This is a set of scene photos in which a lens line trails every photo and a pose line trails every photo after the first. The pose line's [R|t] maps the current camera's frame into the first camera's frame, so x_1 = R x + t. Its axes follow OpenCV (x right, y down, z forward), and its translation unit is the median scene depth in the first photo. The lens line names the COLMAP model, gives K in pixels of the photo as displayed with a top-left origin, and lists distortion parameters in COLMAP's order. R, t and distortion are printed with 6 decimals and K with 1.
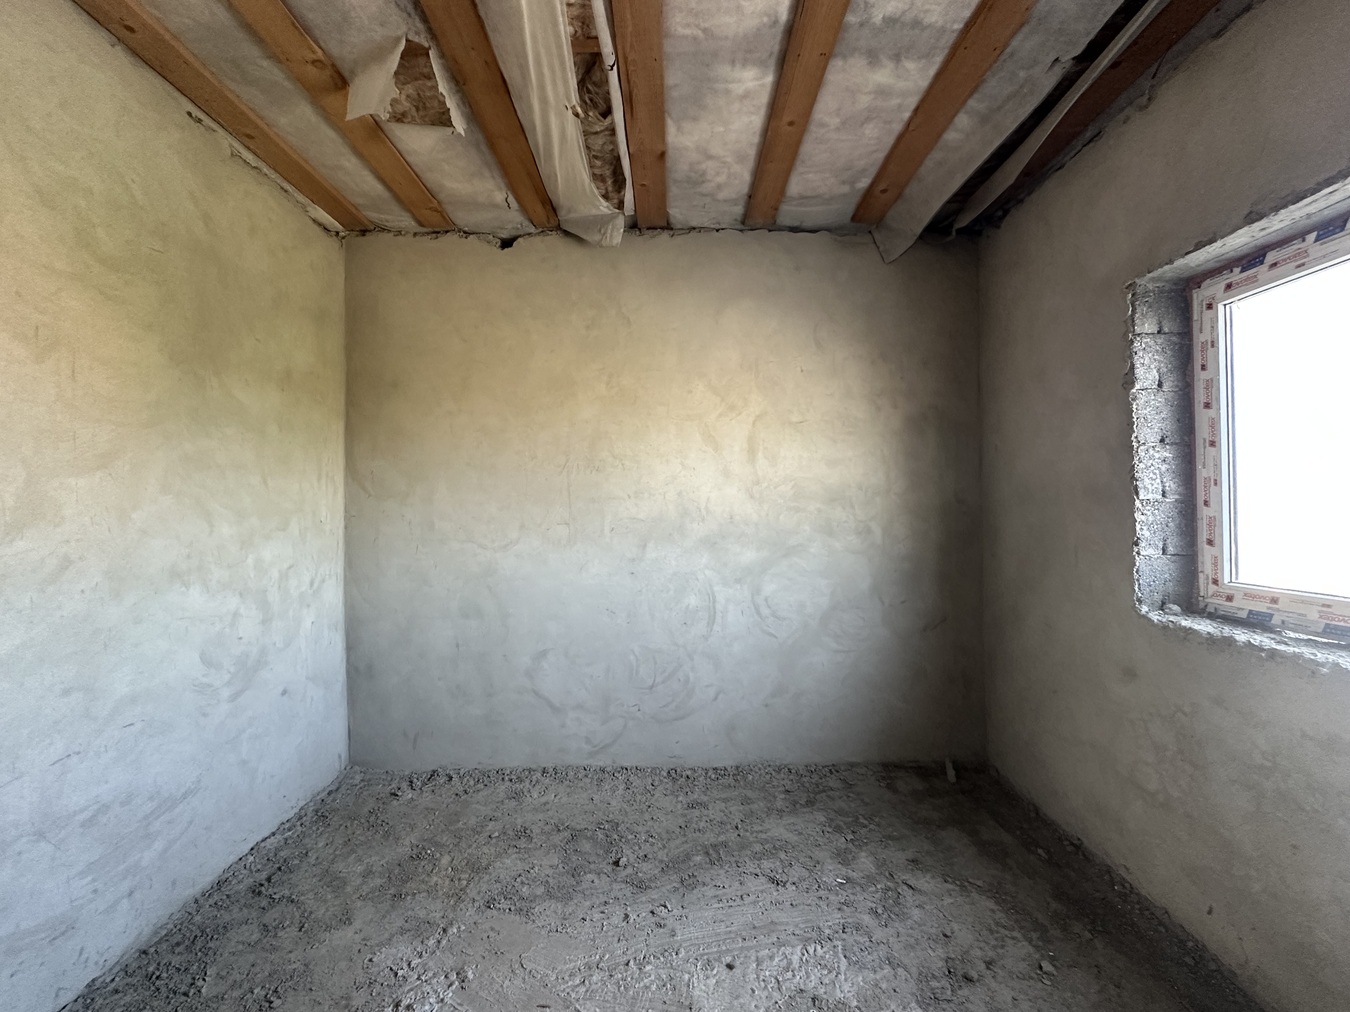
lens RADIAL K [[536.4, 0, 676.0], [0, 536.4, 504.2], [0, 0, 1]] dist [-0.000525, 0.000530]
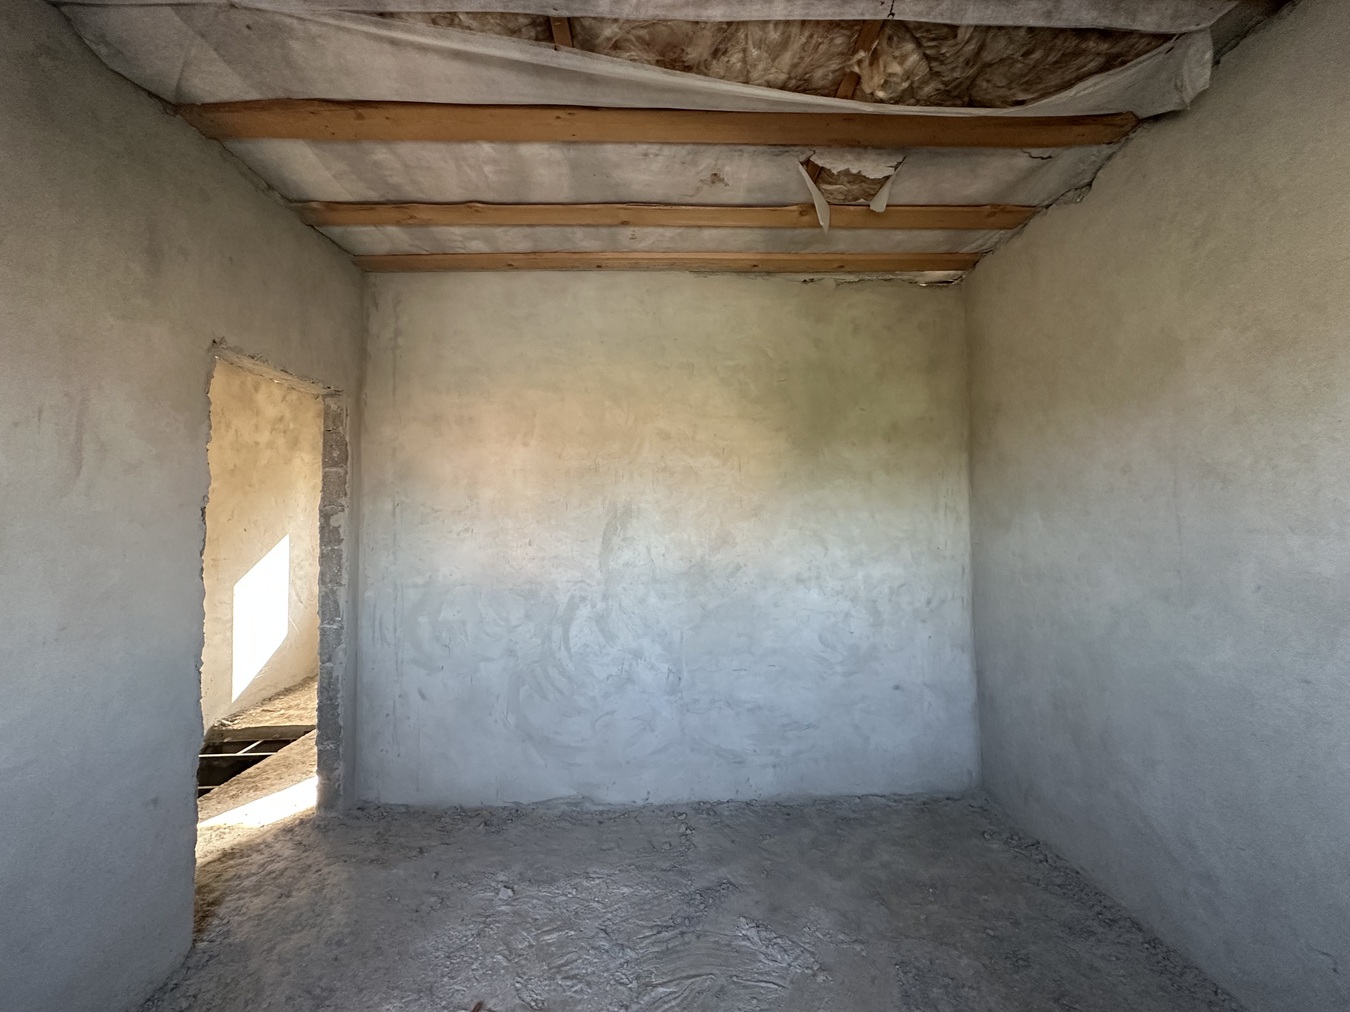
lens RADIAL K [[536.4, 0, 672.4], [0, 536.4, 505.2], [0, 0, 1]] dist [-0.000525, 0.000530]
pose [[0.014484, -0.028897, -0.999477, 0.495755], [0.018761, 0.999414, -0.028623, -0.039031], [0.999719, -0.018337, 0.015018, 0.477300]]
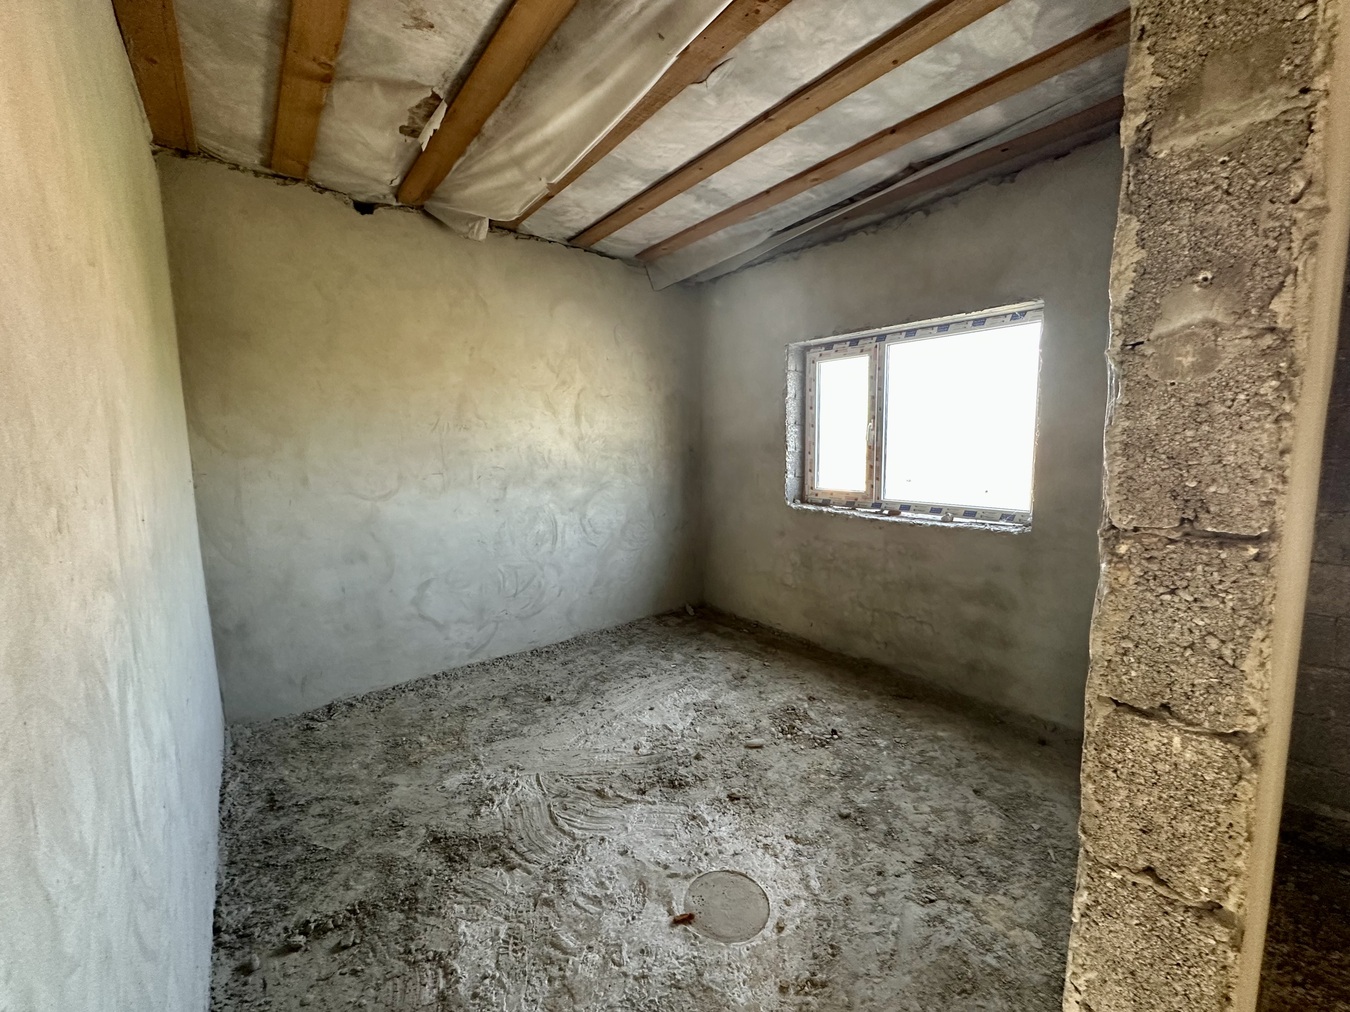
lens RADIAL K [[536.4, 0, 671.2], [0, 536.4, 504.1], [0, 0, 1]] dist [-0.000525, 0.000530]
pose [[0.779607, -0.074725, 0.621795, -0.652590], [0.002567, 0.993229, 0.116145, -0.039090], [-0.626264, -0.088952, 0.774520, -0.287410]]
